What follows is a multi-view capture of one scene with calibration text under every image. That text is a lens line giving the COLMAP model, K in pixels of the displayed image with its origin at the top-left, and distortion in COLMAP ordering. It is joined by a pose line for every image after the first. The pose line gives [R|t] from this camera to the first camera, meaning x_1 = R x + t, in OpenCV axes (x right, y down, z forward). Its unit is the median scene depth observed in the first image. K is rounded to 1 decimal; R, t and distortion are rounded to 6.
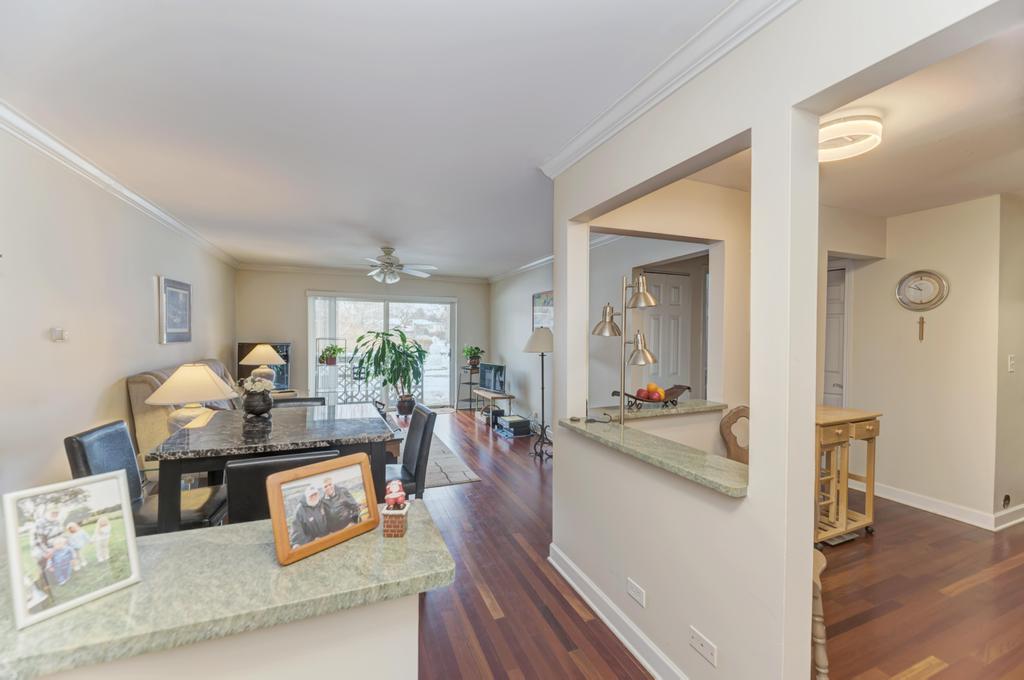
lens RADIAL K [[409.0, 0, 508.2], [0, 409.0, 340.0], [0, 0, 1]] dist [-0.000006, 0.000102]
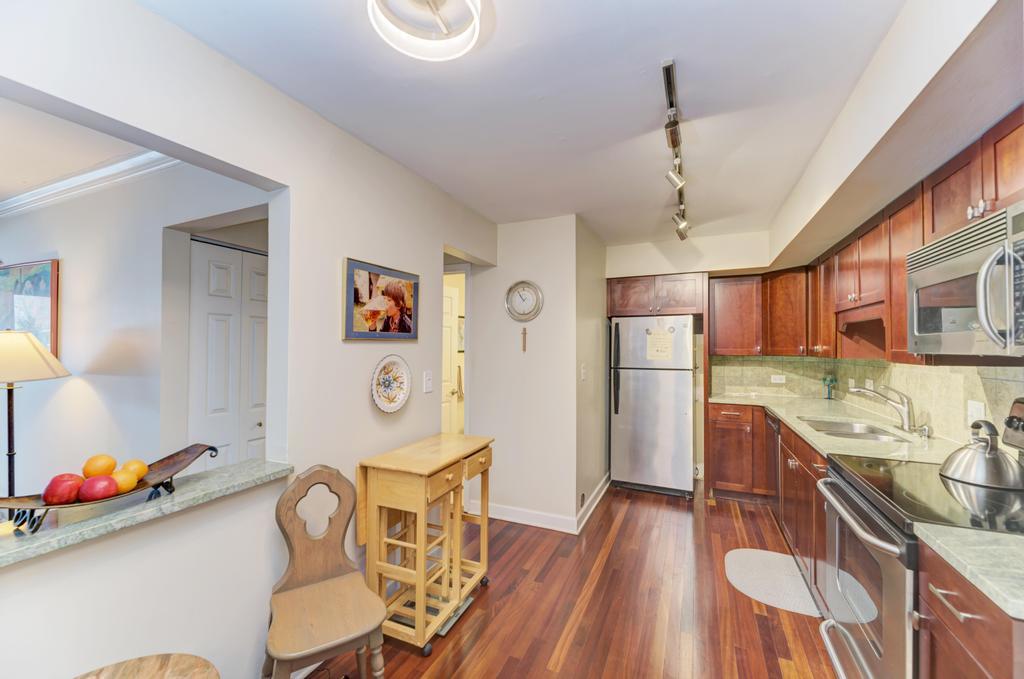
lens RADIAL K [[409.0, 0, 508.2], [0, 409.0, 339.5], [0, 0, 1]] dist [-0.000006, 0.000102]
pose [[0.727315, 0.009938, 0.686232, 0.341848], [0.011443, 0.999581, -0.026604, -0.003158], [-0.686208, 0.027202, 0.726896, 0.347852]]
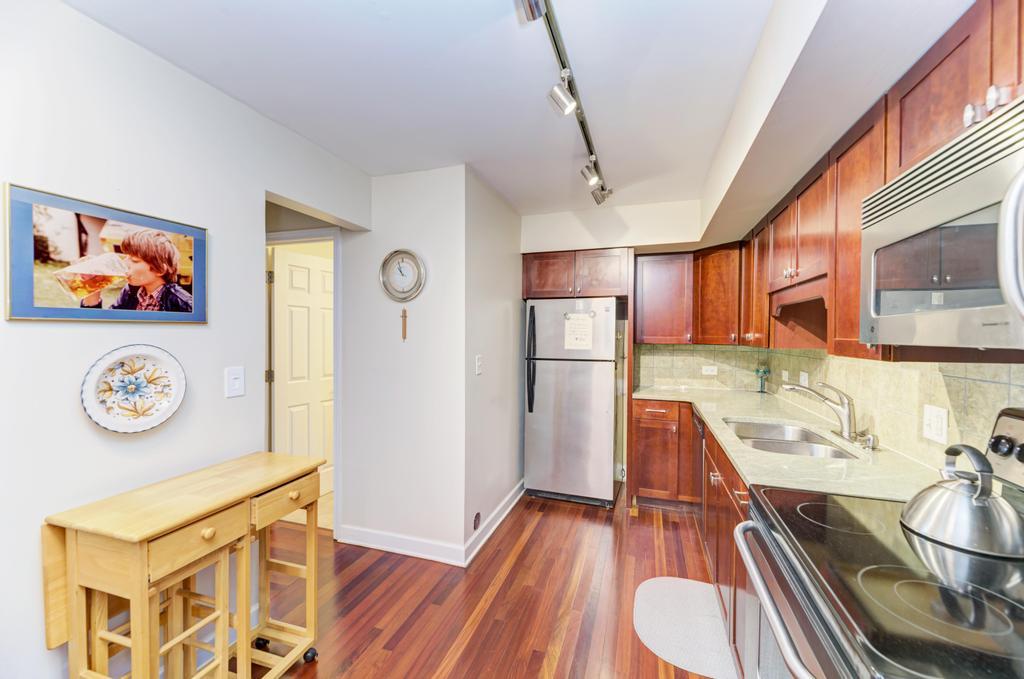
lens RADIAL K [[405.4, 0, 512.0], [0, 405.4, 339.5], [0, 0, 1]] dist [0.000611, 0.000033]
pose [[0.653111, -0.010105, 0.757195, 0.623051], [0.009332, 0.999942, 0.005296, -0.001968], [-0.757205, 0.003607, 0.653168, 0.379218]]
